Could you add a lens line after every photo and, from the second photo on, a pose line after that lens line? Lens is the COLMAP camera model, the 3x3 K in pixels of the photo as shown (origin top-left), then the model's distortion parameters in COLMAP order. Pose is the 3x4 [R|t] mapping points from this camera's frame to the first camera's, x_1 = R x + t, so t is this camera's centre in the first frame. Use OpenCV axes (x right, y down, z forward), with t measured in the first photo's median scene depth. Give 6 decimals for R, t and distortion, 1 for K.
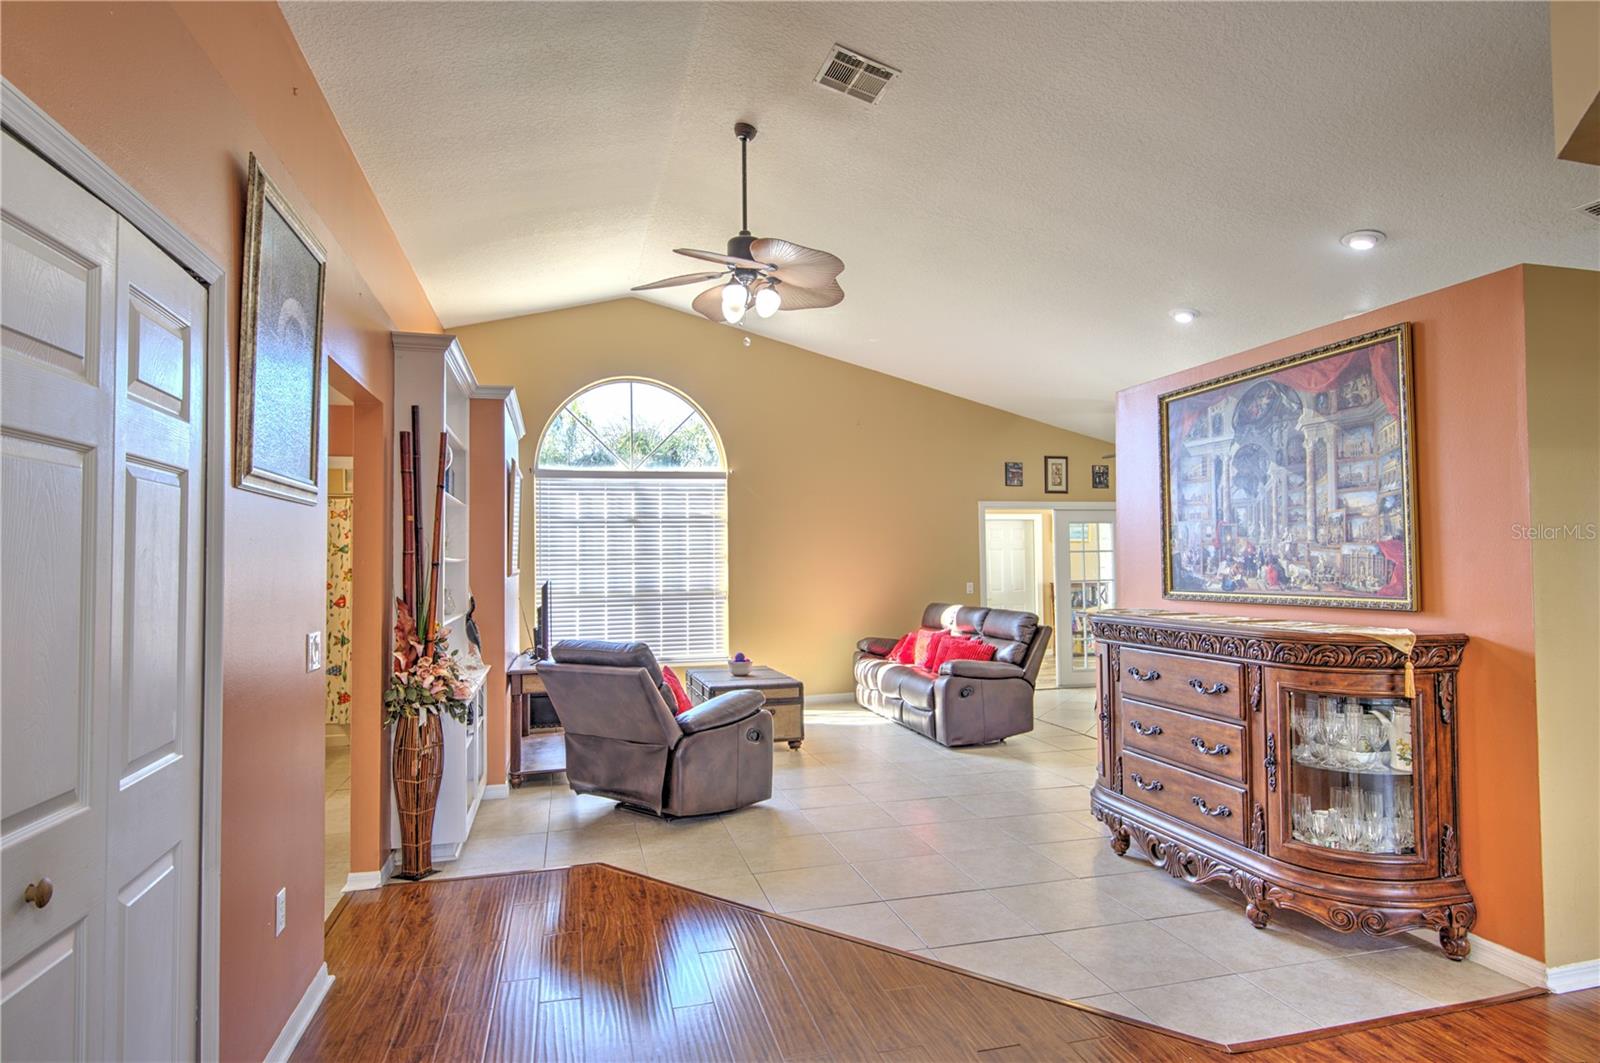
lens RADIAL K [[875.5, 0, 799.7], [0, 875.5, 533.1], [0, 0, 1]] dist [-0.004755, 0.000028]
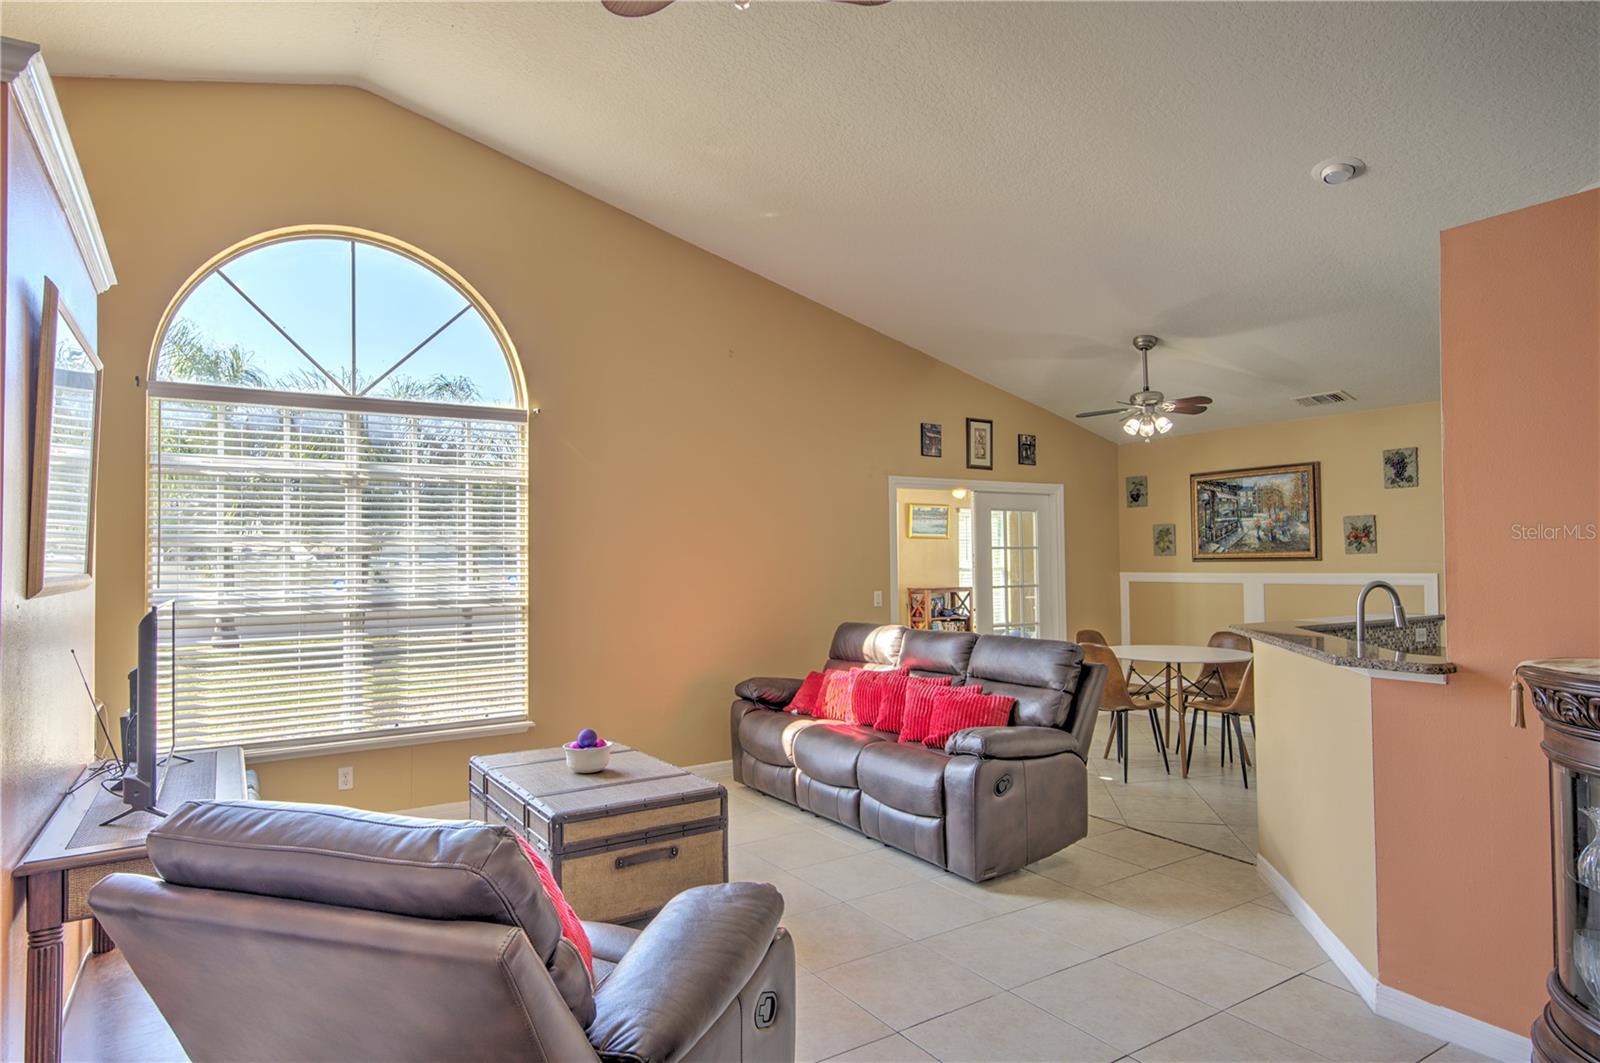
lens RADIAL K [[907.8, 0, 801.5], [0, 907.8, 537.1], [0, 0, 1]] dist [0.008403, -0.002159]
pose [[0.953384, 0.011445, 0.301544, -0.109437], [-0.013192, 0.999906, 0.003758, 0.014959], [-0.301473, -0.007561, 0.953445, 0.420370]]
